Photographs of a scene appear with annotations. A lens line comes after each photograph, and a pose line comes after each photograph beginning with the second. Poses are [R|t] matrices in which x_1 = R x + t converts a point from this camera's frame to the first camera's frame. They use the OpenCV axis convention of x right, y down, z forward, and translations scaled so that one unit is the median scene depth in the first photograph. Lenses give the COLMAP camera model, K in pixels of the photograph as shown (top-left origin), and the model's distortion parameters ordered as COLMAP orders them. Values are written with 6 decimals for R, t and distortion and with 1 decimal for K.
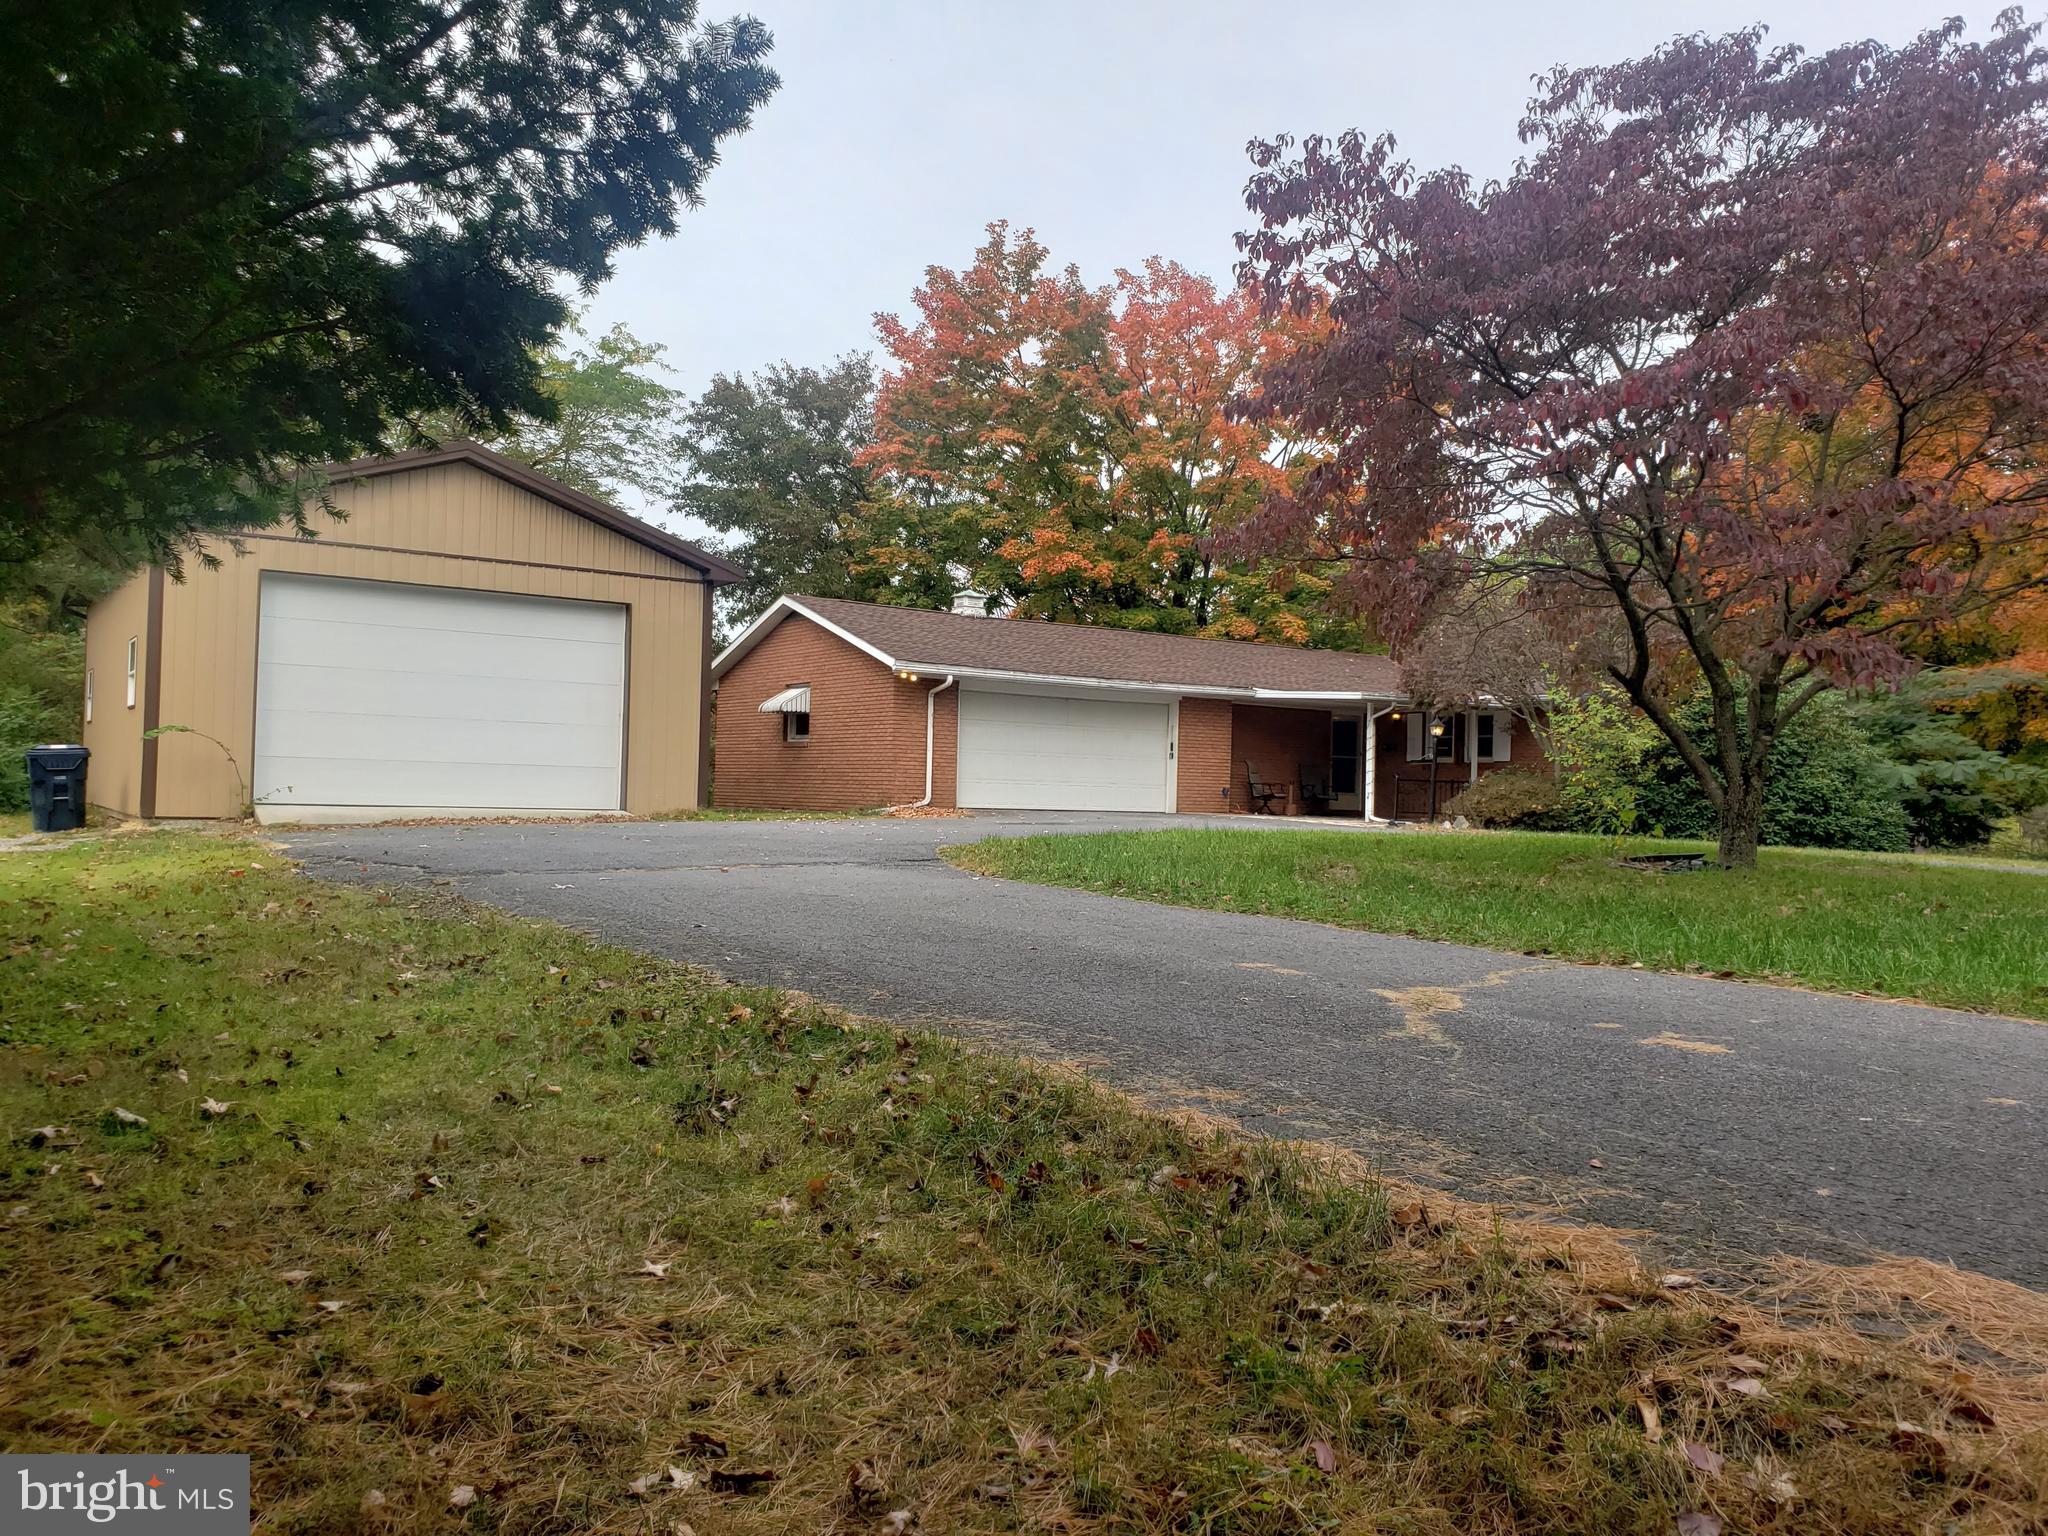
lens RADIAL K [[1533.2, 0, 1024.0], [0, 1533.2, 768.0], [0, 0, 1]] dist [-0.001812, -0.010009]
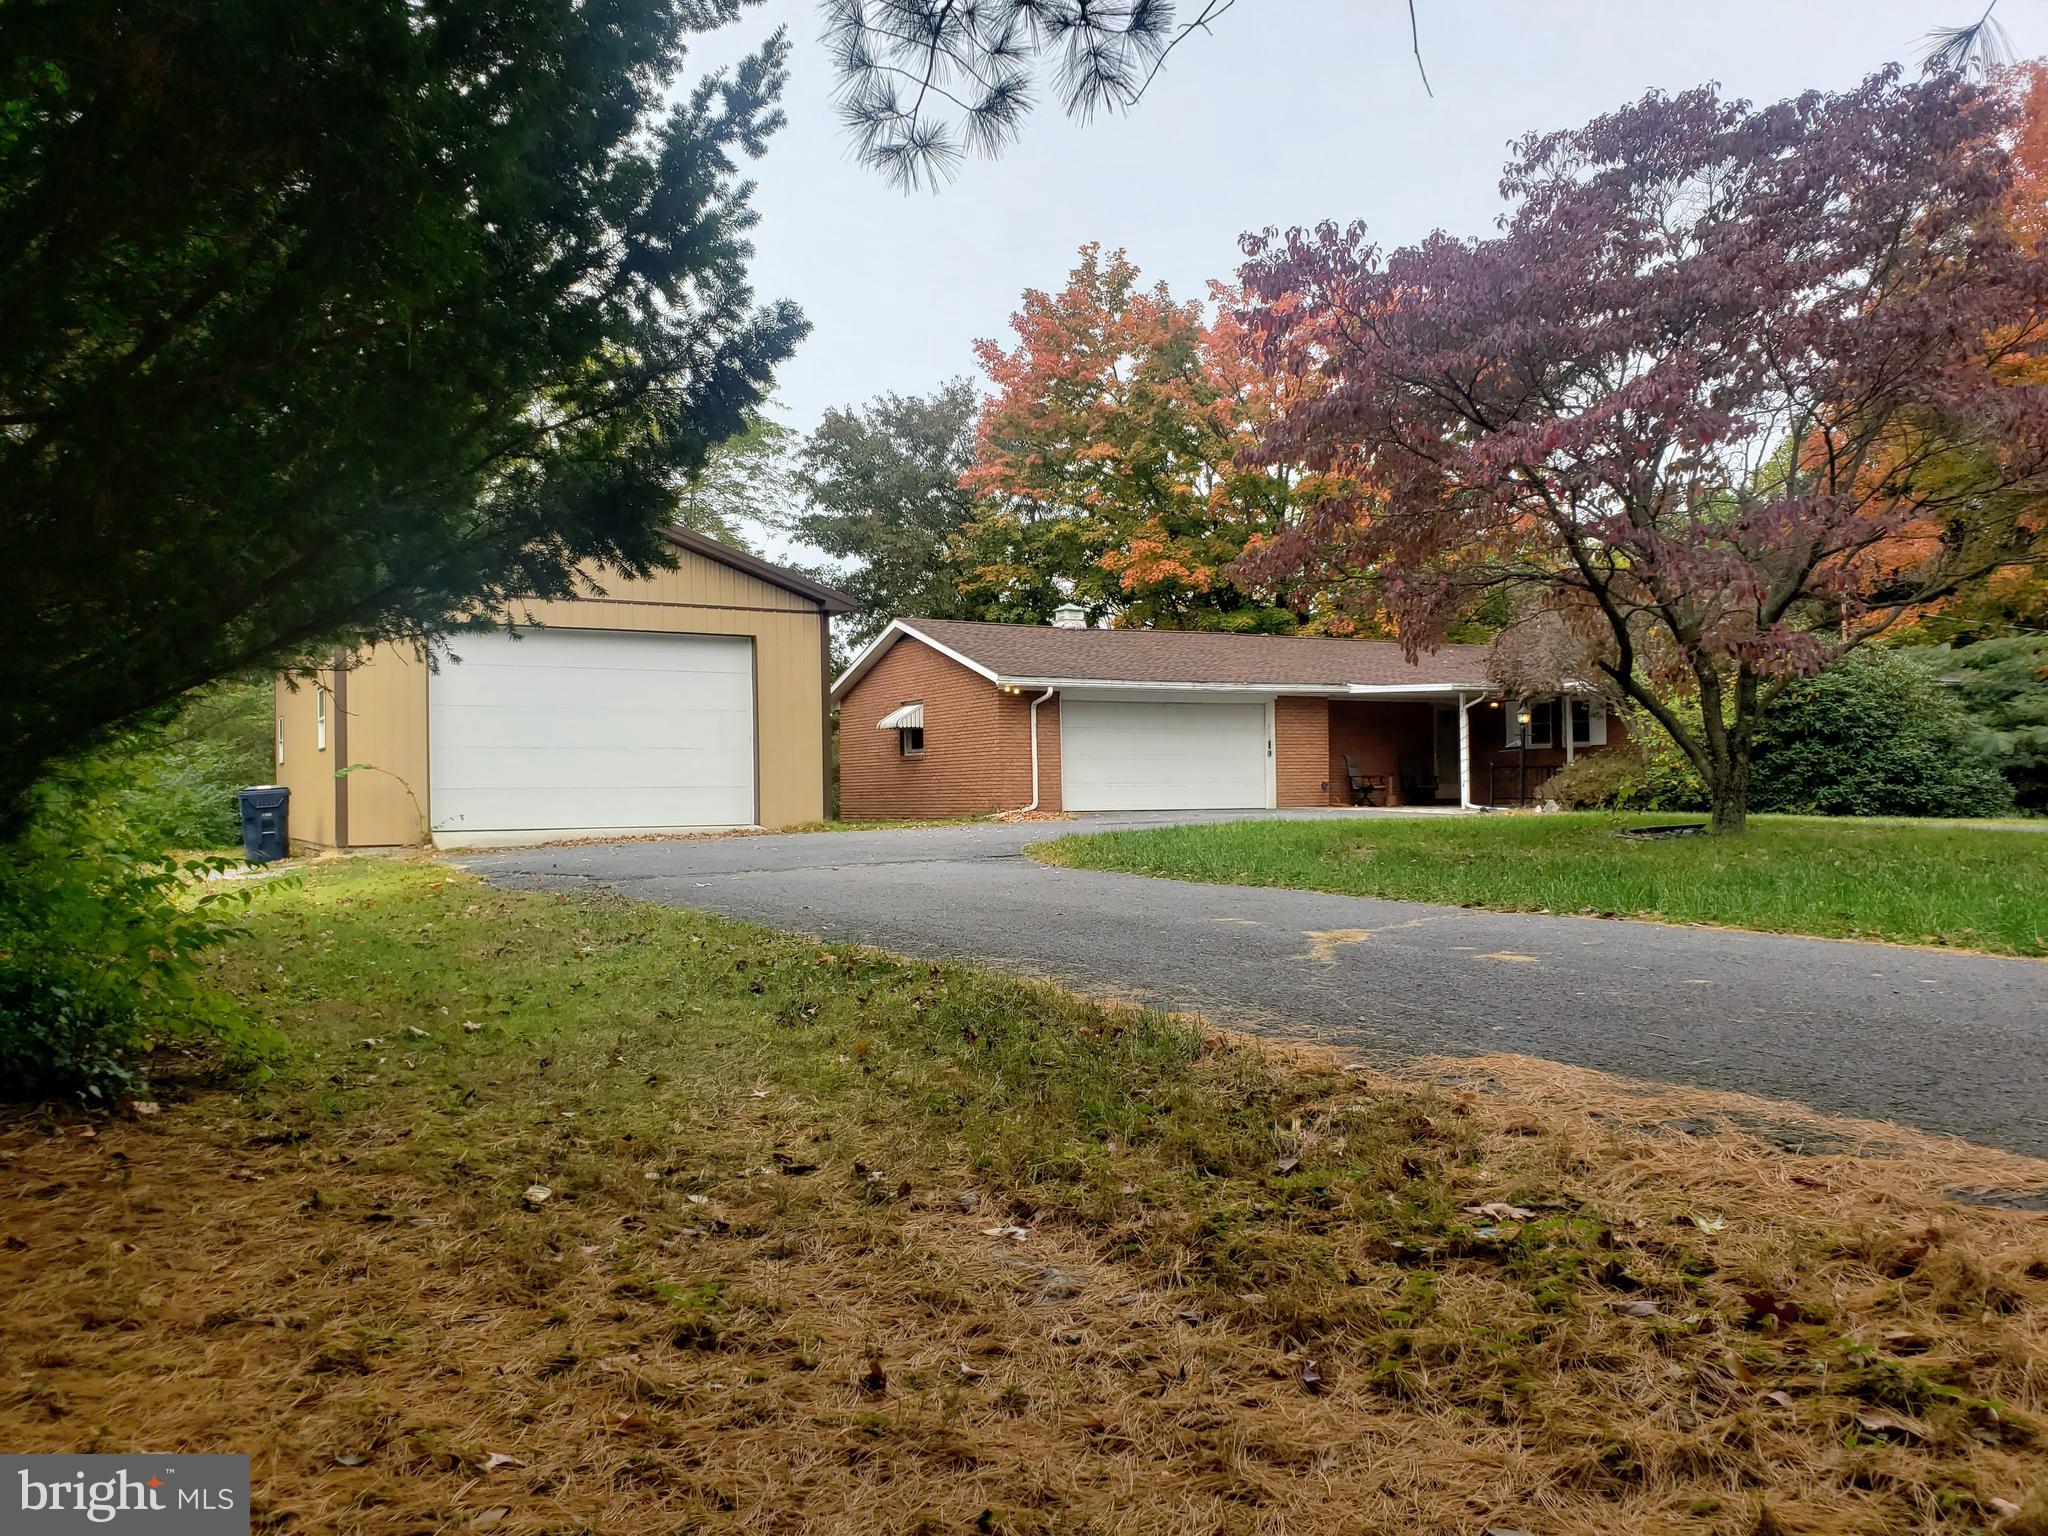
lens RADIAL K [[1535.4, 0, 1013.9], [0, 1535.4, 796.0], [0, 0, 1]] dist [0.000534, -0.042891]
pose [[0.994891, -0.039619, -0.092852, 0.021937], [0.041015, 0.999072, 0.013173, 0.000353], [0.092244, -0.016914, 0.995593, -0.067524]]
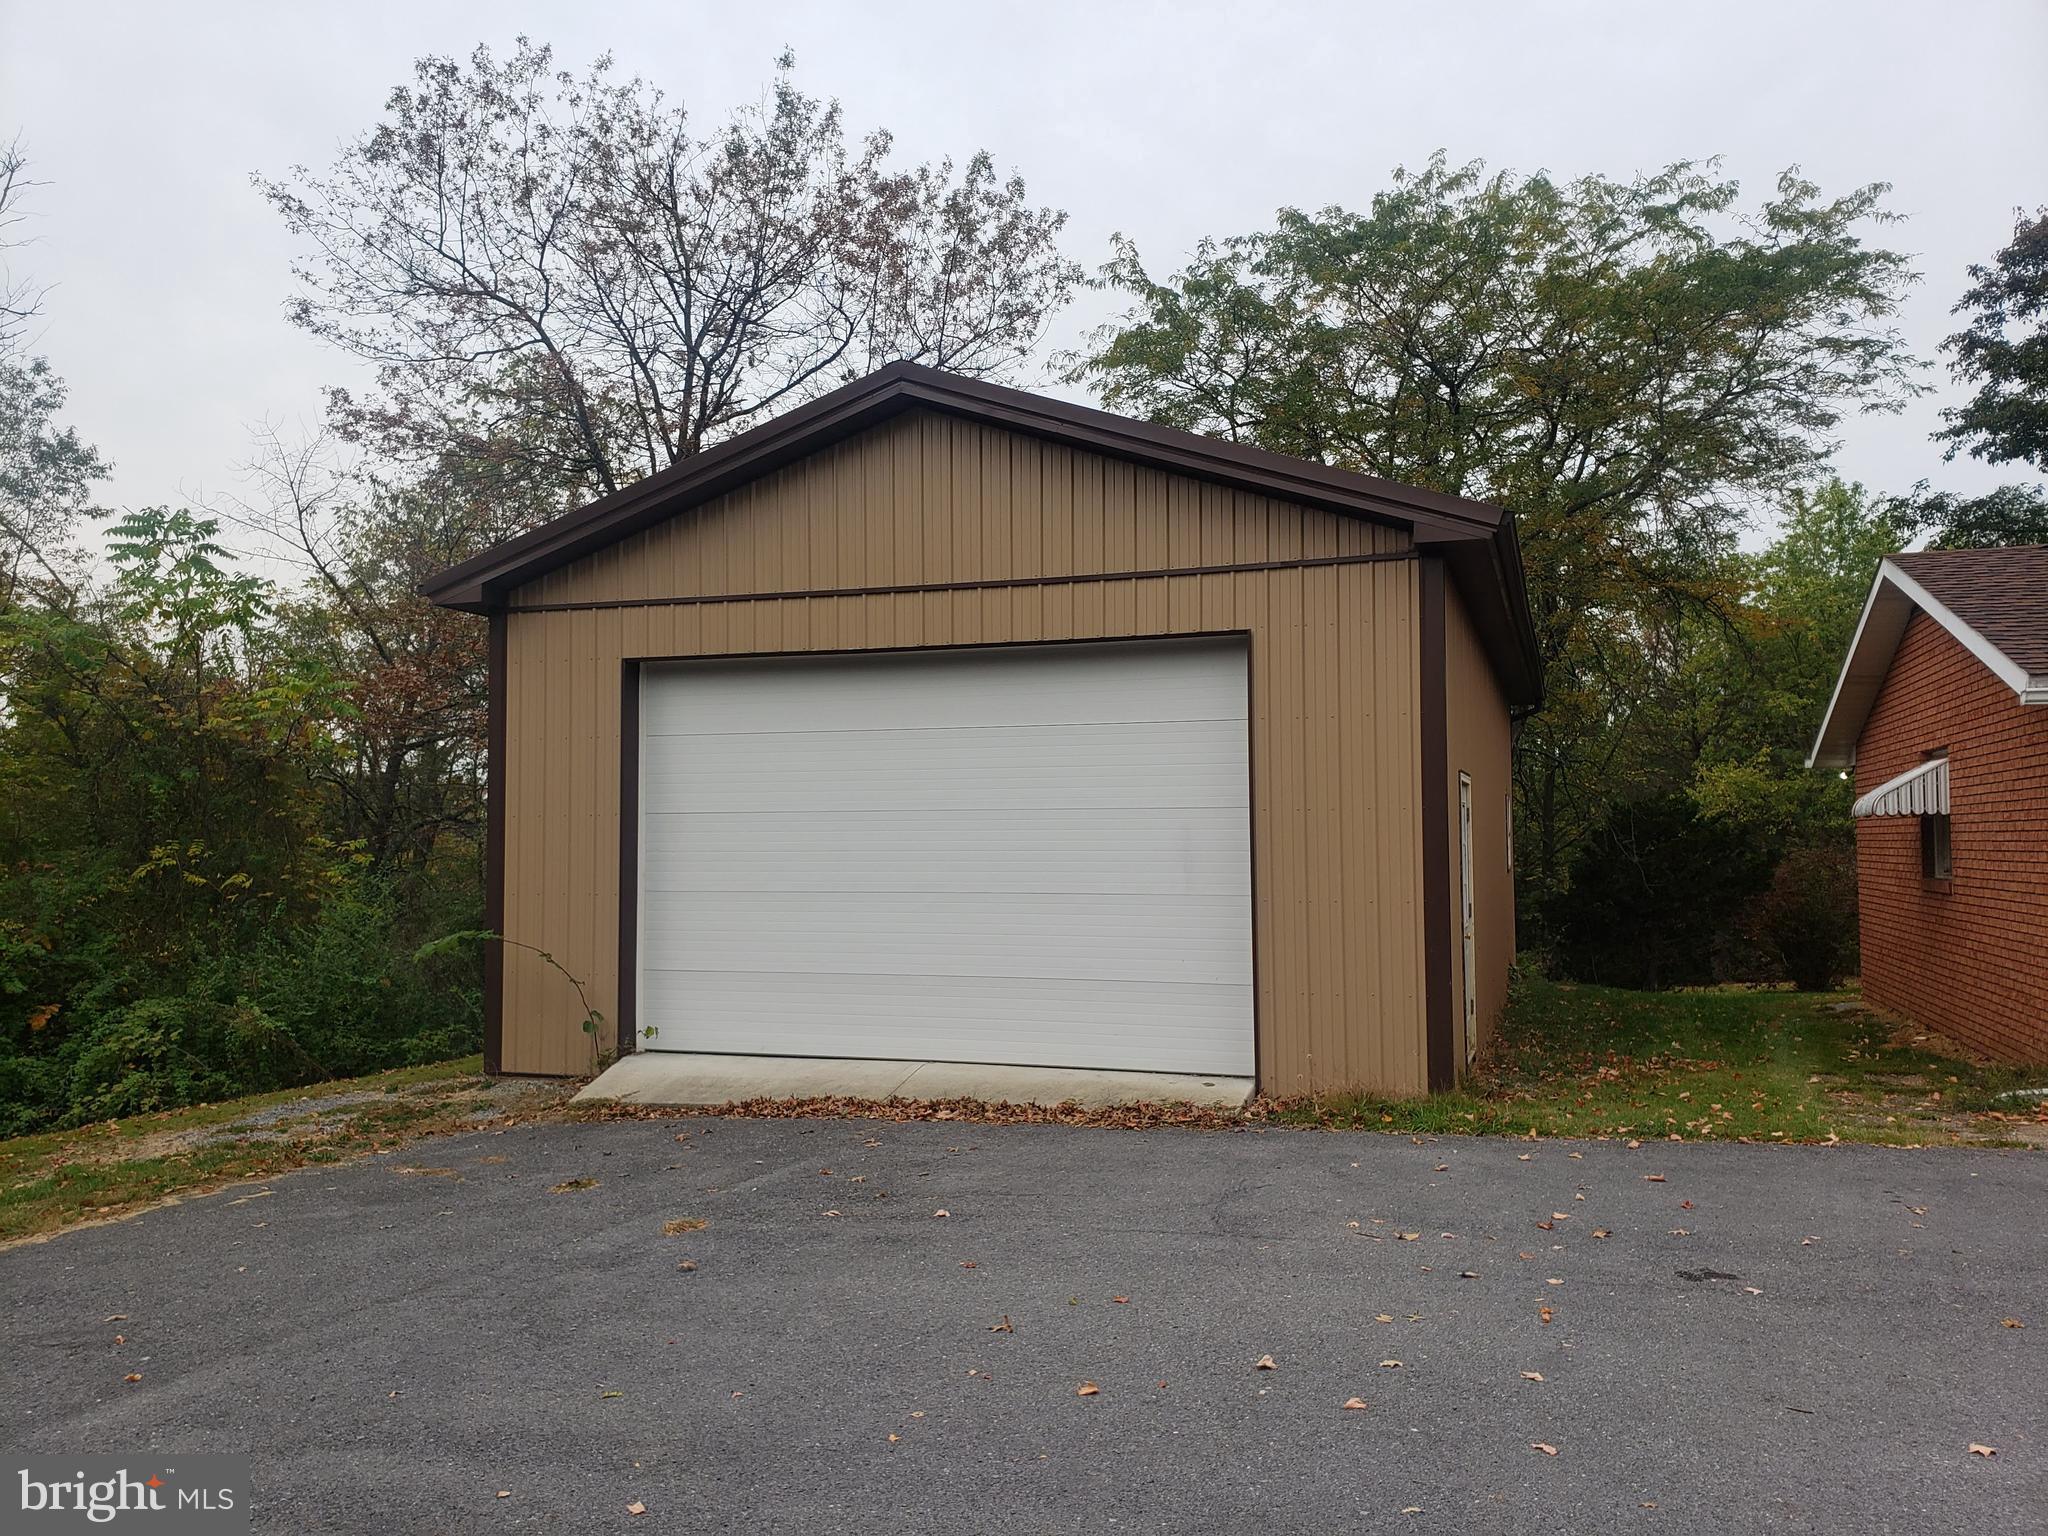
lens RADIAL K [[1535.4, 0, 1013.9], [0, 1535.4, 796.0], [0, 0, 1]] dist [0.000534, -0.042891]
pose [[0.573714, -0.058254, -0.816981, 0.059384], [0.034705, 0.998301, -0.046811, -0.032378], [0.818320, -0.001497, 0.574761, 0.561713]]
